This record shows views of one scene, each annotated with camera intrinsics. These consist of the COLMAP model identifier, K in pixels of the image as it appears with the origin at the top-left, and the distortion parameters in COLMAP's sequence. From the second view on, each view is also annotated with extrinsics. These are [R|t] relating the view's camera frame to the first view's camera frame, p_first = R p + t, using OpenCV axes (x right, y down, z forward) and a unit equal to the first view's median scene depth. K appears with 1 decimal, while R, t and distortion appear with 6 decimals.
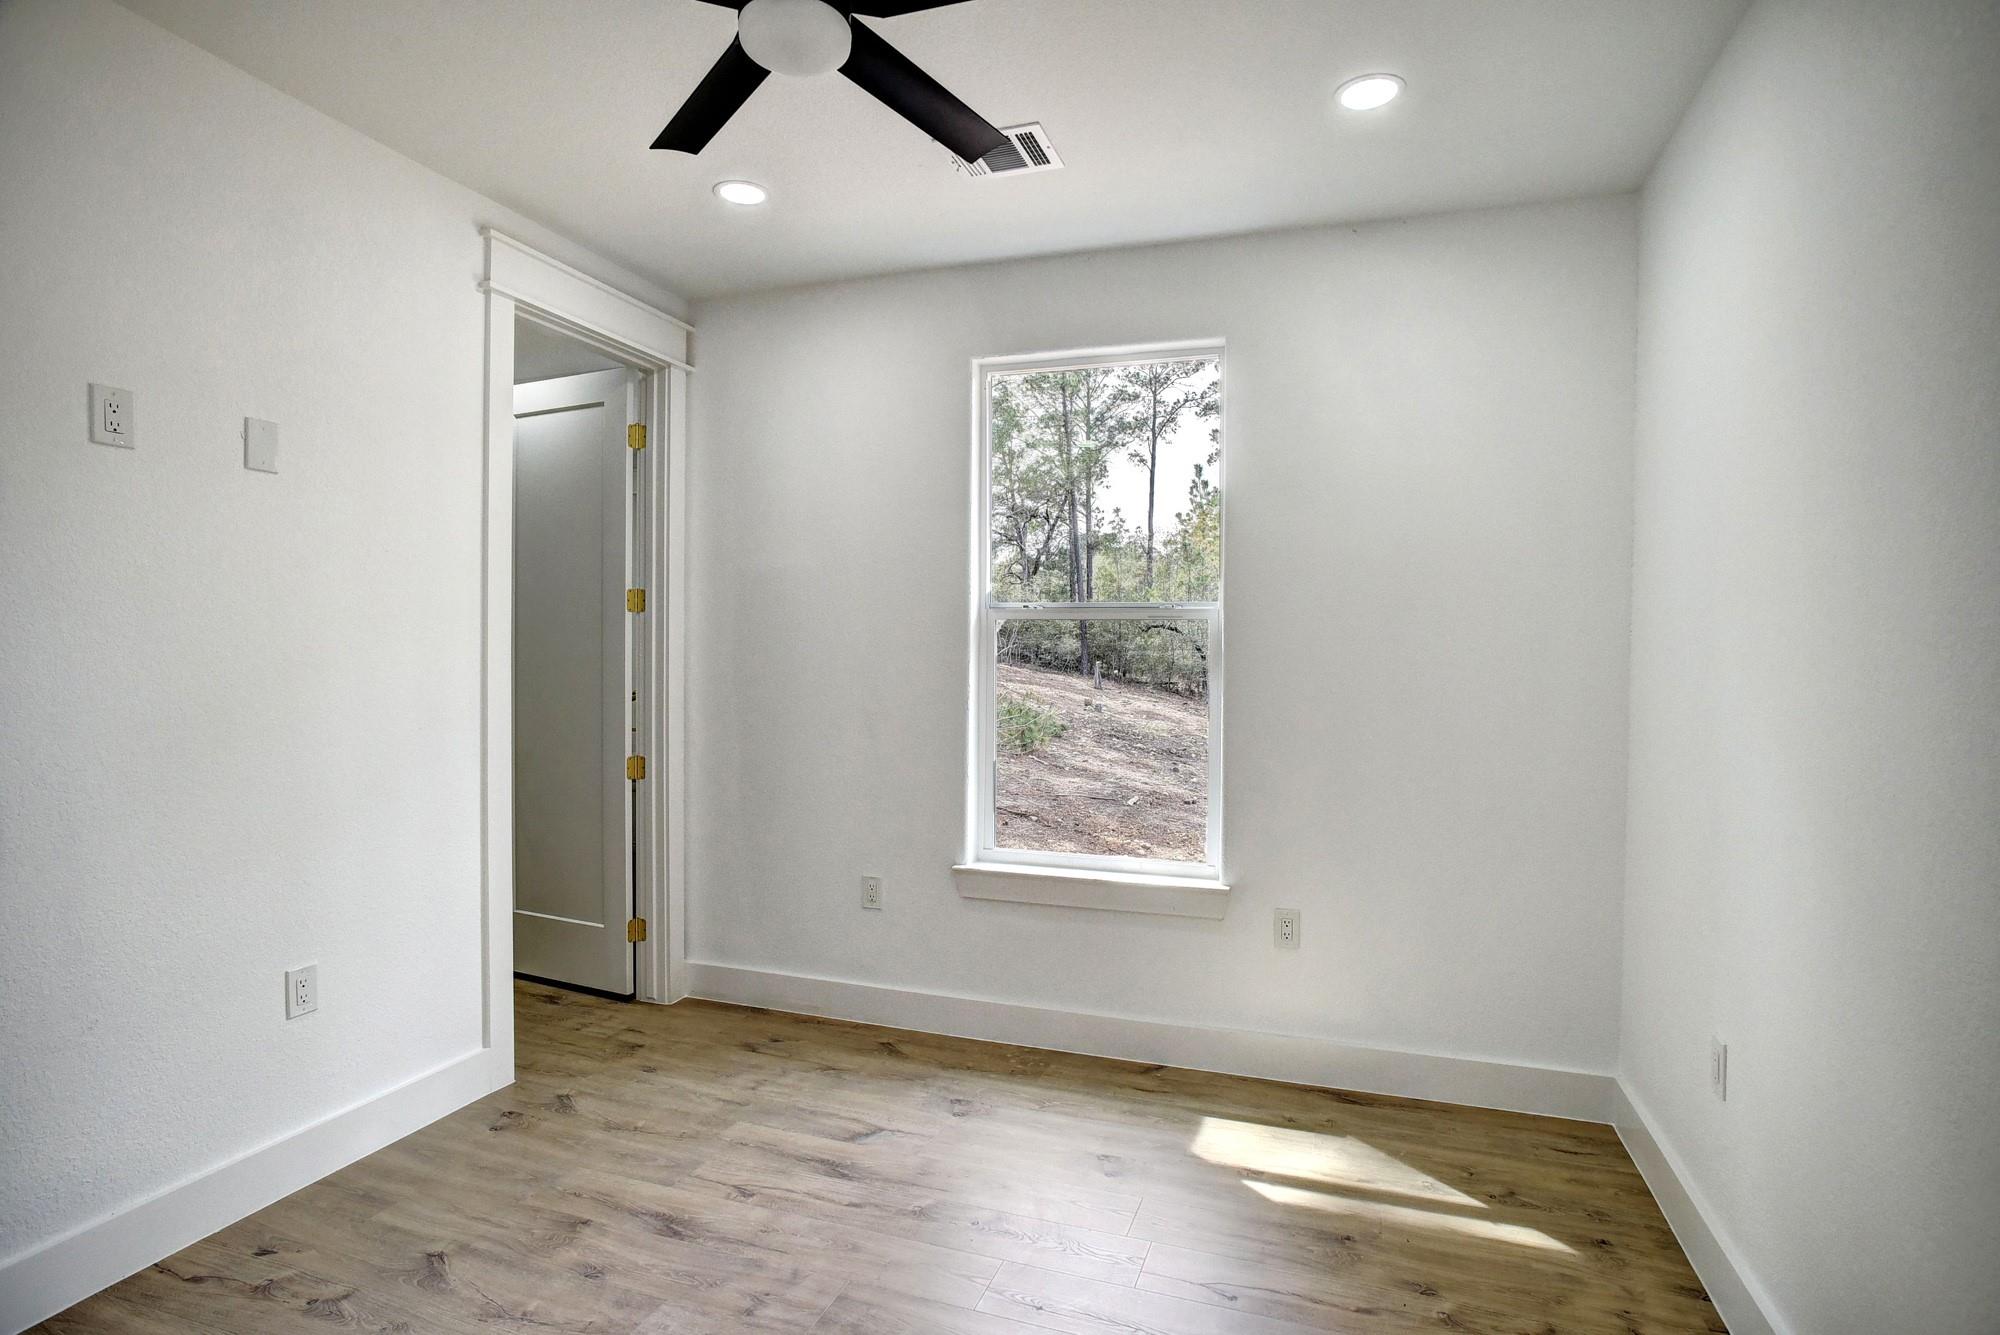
lens RADIAL K [[1027.8, 0, 1000.0], [0, 1027.8, 667.5], [0, 0, 1]] dist [-0.053972, 0.037050]
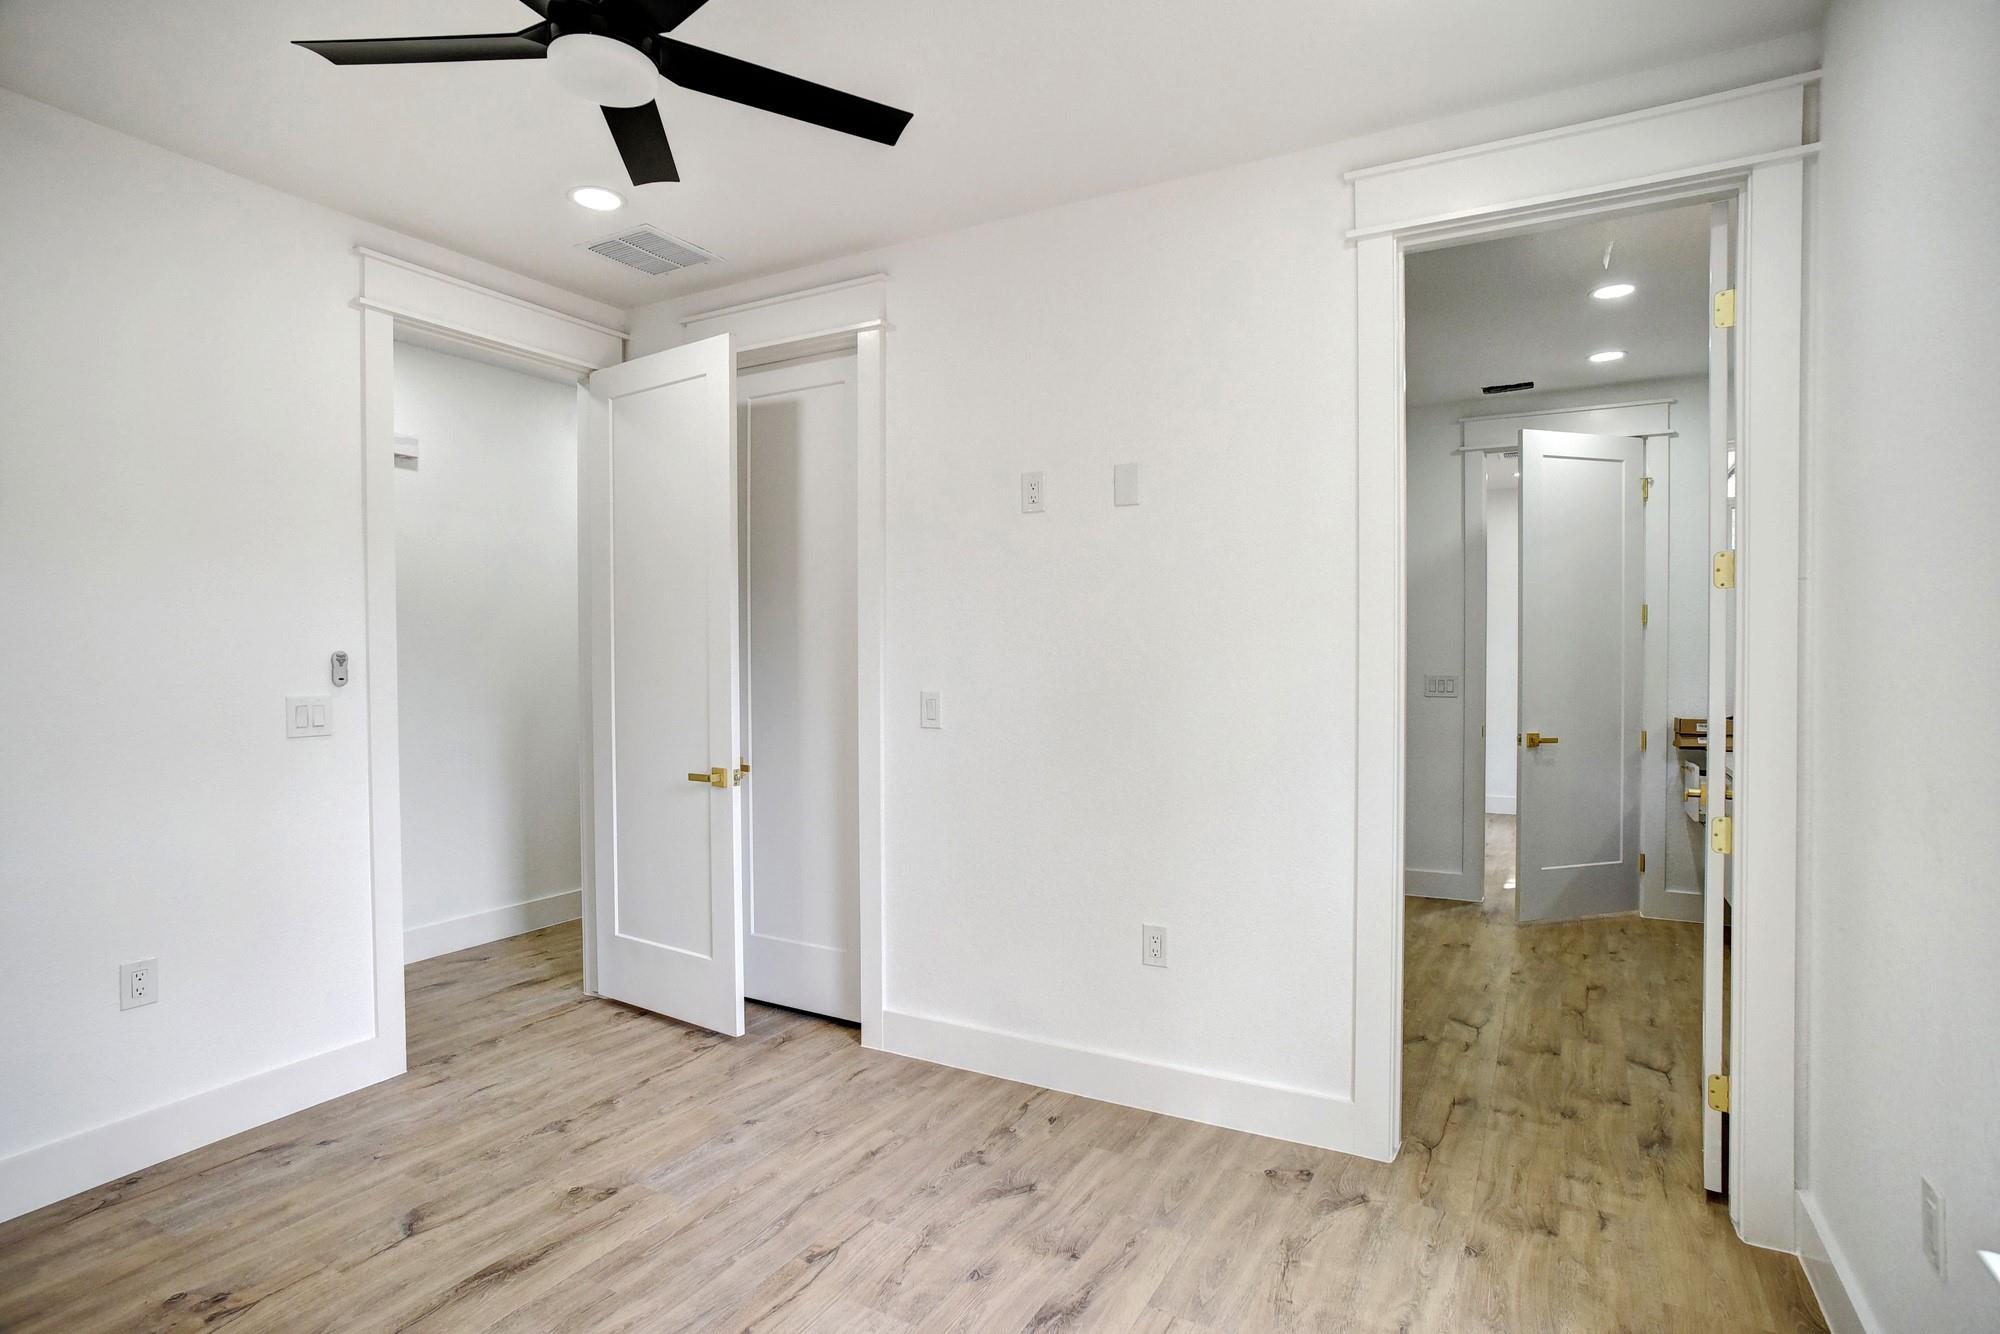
lens RADIAL K [[1027.8, 0, 1000.0], [0, 1027.8, 667.0], [0, 0, 1]] dist [-0.053972, 0.037050]
pose [[-0.161944, 0.009411, -0.986755, 0.452403], [-0.011168, 0.999873, 0.011369, -0.010794], [0.986737, 0.012861, -0.161818, 0.916640]]
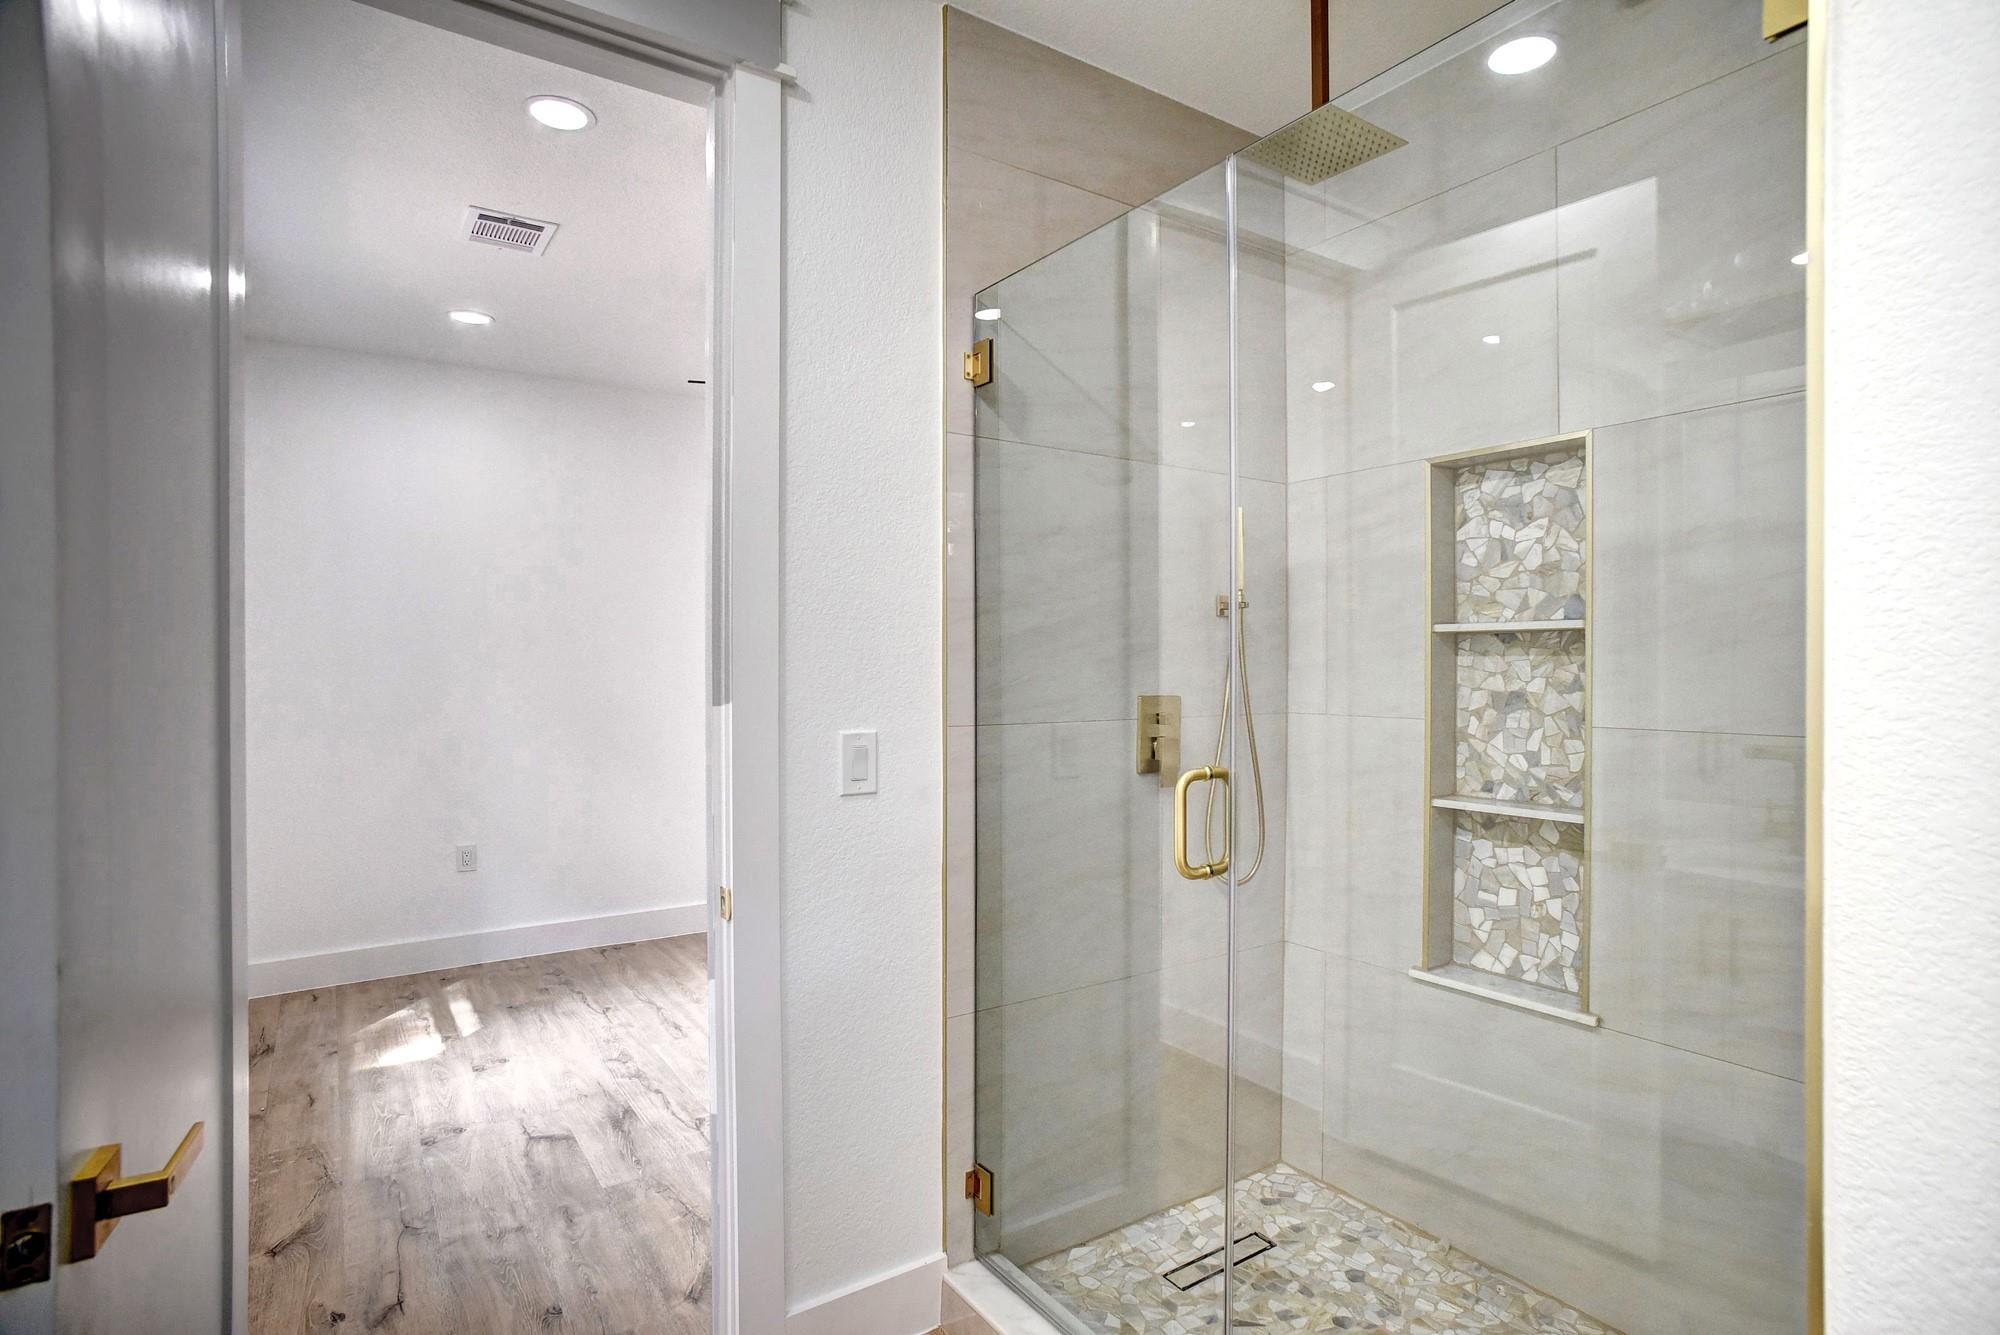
lens RADIAL K [[1027.8, 0, 1000.0], [0, 1027.8, 667.5], [0, 0, 1]] dist [-0.053972, 0.037050]
pose [[-0.805703, -0.001272, 0.592319, -1.105053], [0.009090, 0.999853, 0.014512, -0.020002], [-0.592250, 0.017076, -0.805573, 1.560162]]
